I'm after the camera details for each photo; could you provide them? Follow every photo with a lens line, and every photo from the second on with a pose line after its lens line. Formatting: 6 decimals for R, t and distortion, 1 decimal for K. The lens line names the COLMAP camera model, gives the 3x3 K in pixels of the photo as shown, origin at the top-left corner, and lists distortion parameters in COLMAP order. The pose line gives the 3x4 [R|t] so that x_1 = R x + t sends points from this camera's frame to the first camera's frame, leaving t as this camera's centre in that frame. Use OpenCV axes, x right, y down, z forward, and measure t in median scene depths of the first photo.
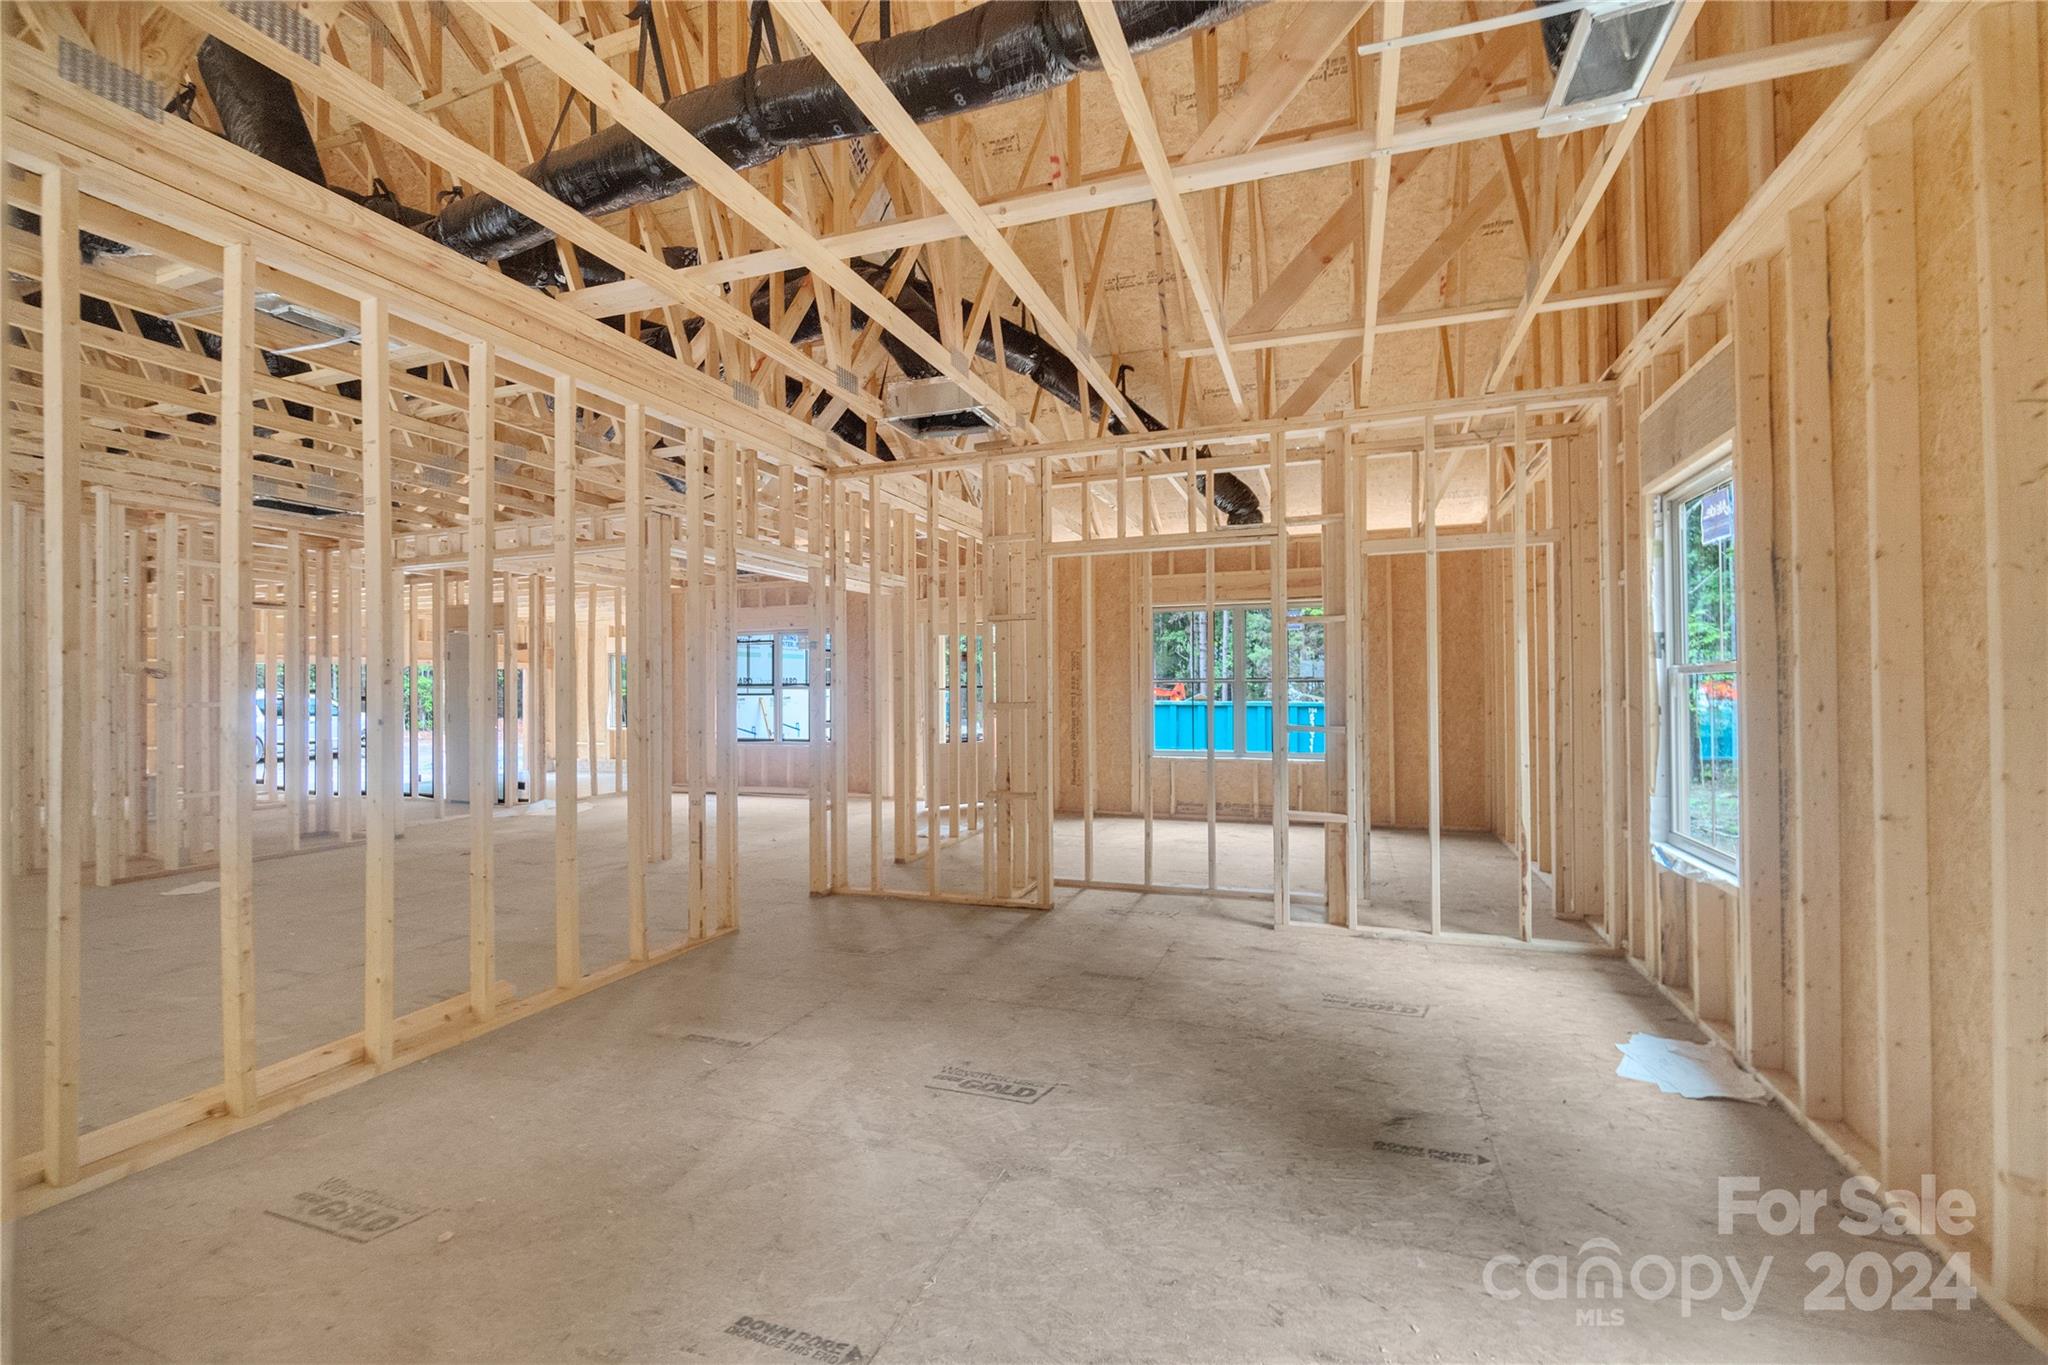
lens RADIAL K [[880.3, 0, 1008.5], [0, 880.3, 684.2], [0, 0, 1]] dist [-0.003535, 0.000683]
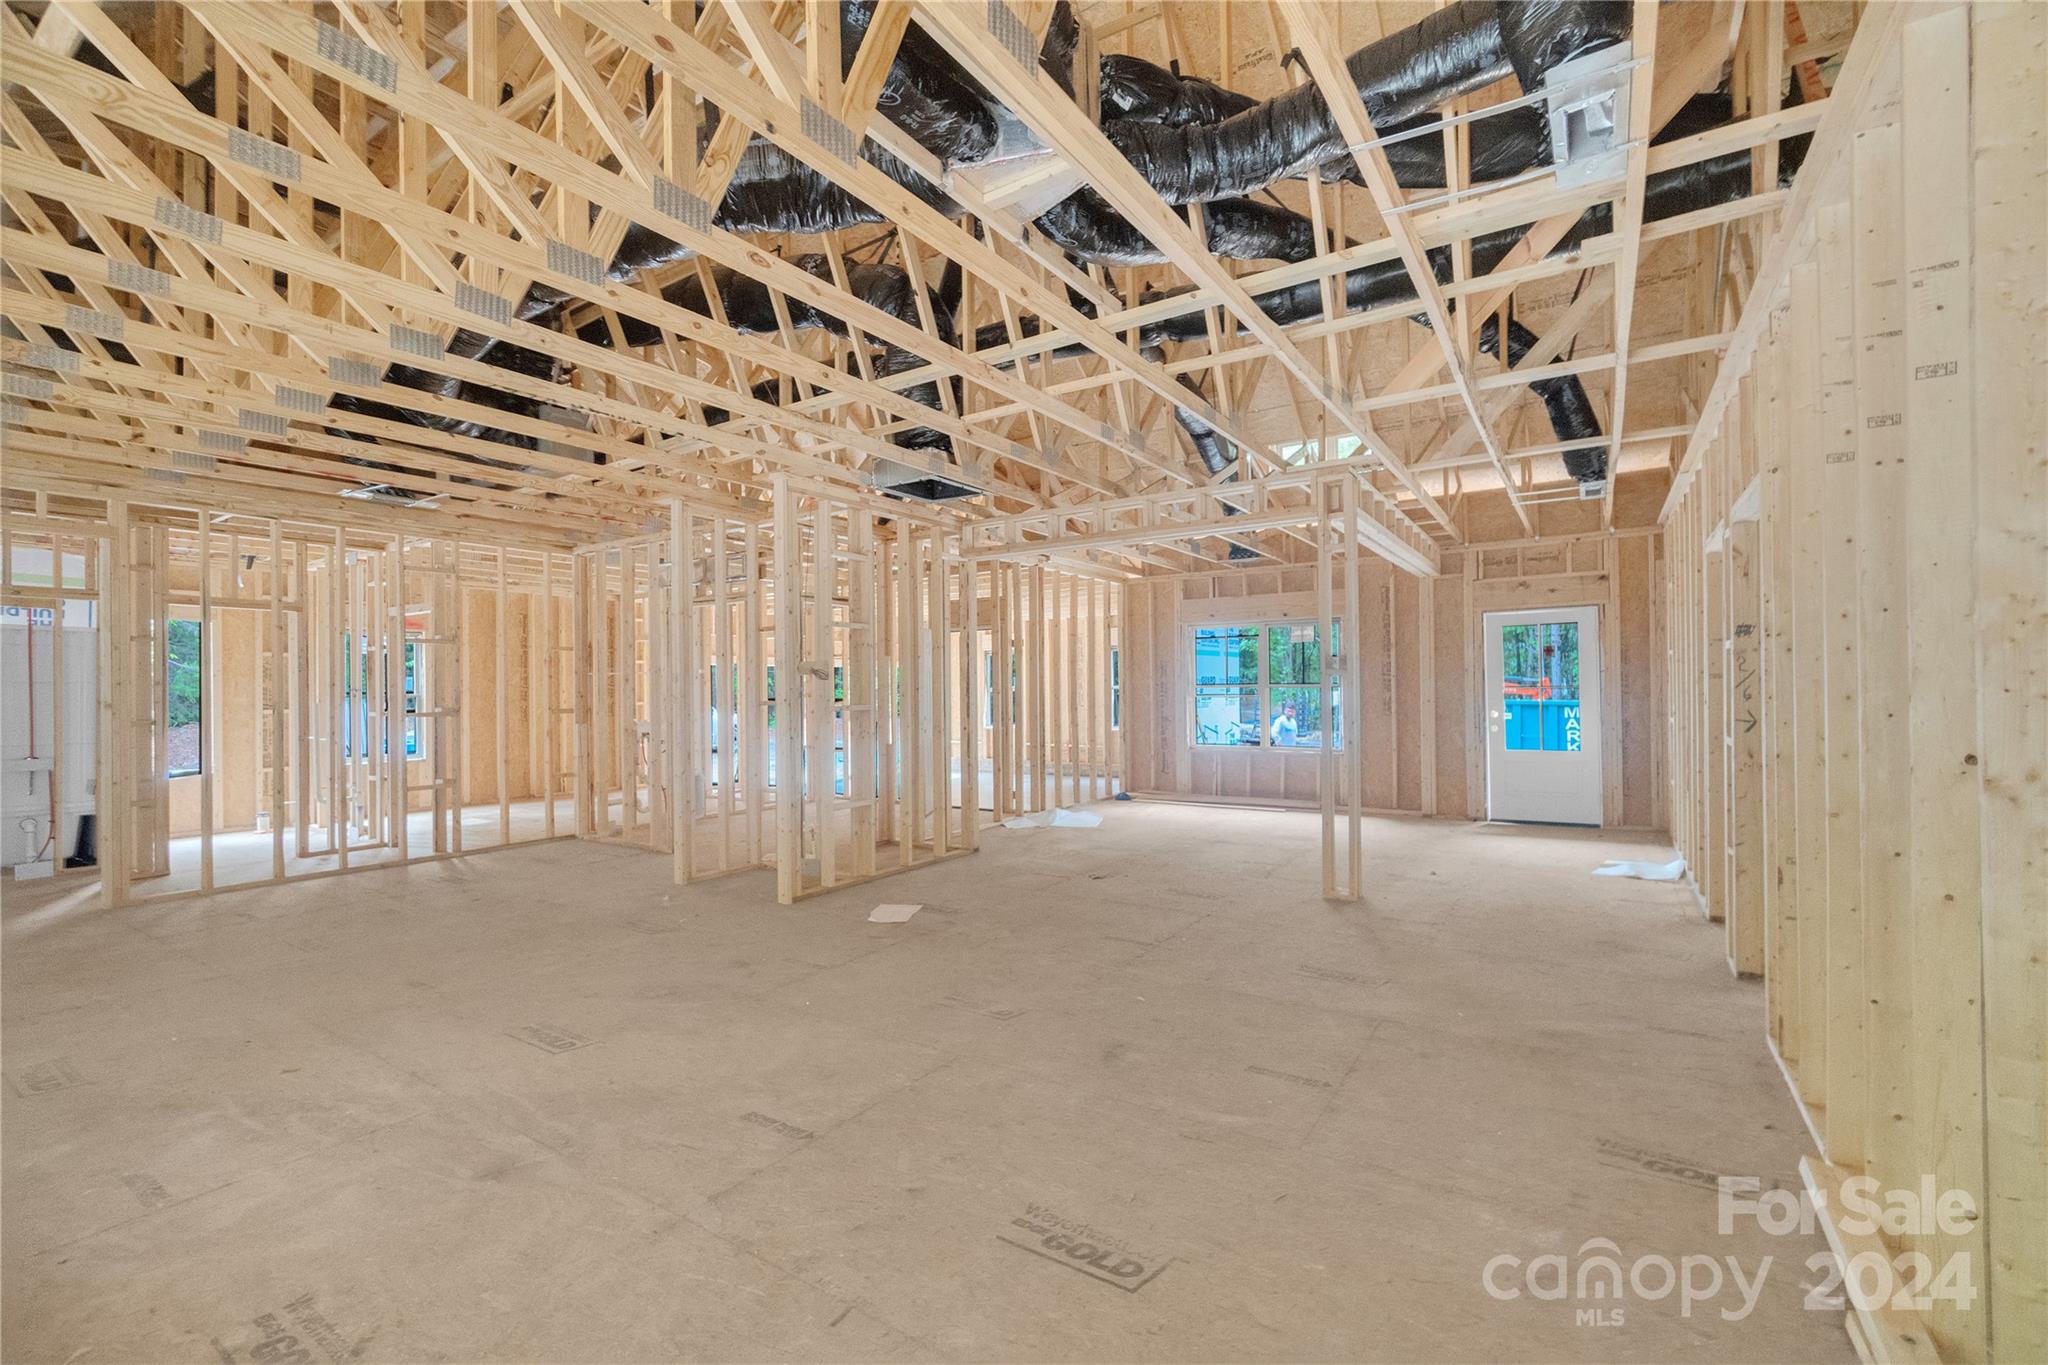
lens RADIAL K [[880.3, 0, 1008.5], [0, 880.3, 684.2], [0, 0, 1]] dist [-0.003535, 0.000683]
pose [[0.974763, -0.003136, -0.223219, -1.017483], [0.004207, 0.999982, 0.004322, -0.009703], [0.223201, -0.005152, 0.974759, 0.250300]]
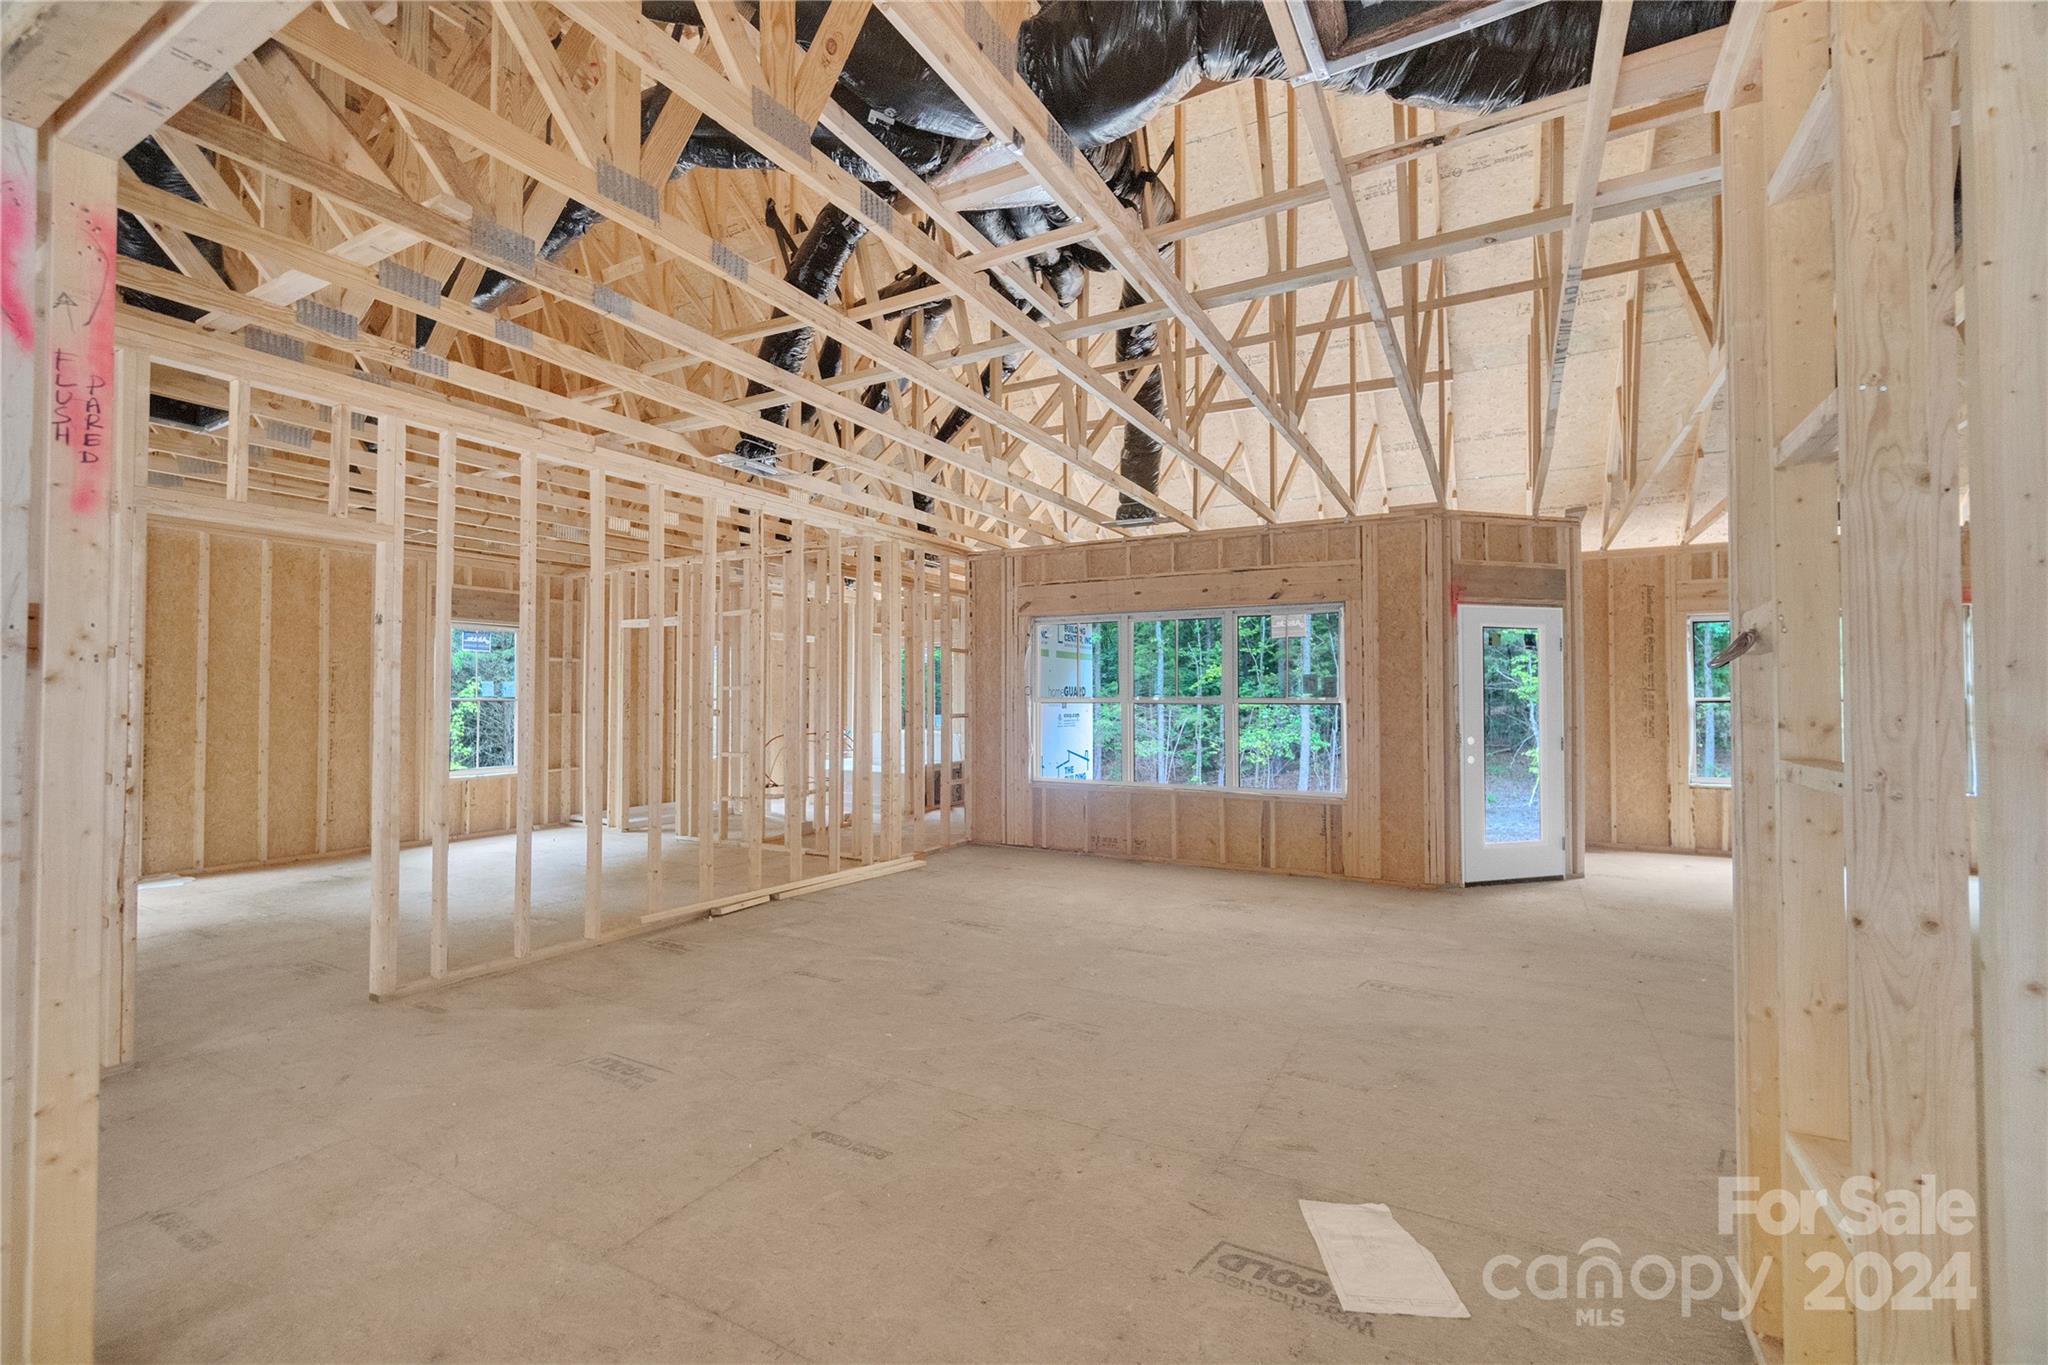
lens RADIAL K [[879.5, 0, 1004.2], [0, 879.5, 681.3], [0, 0, 1]] dist [-0.001231, -0.000040]
pose [[-0.987596, 0.011585, 0.156591, -1.392768], [0.006640, 0.999464, -0.032068, 0.011544], [-0.156879, -0.030631, -0.987143, 2.311897]]
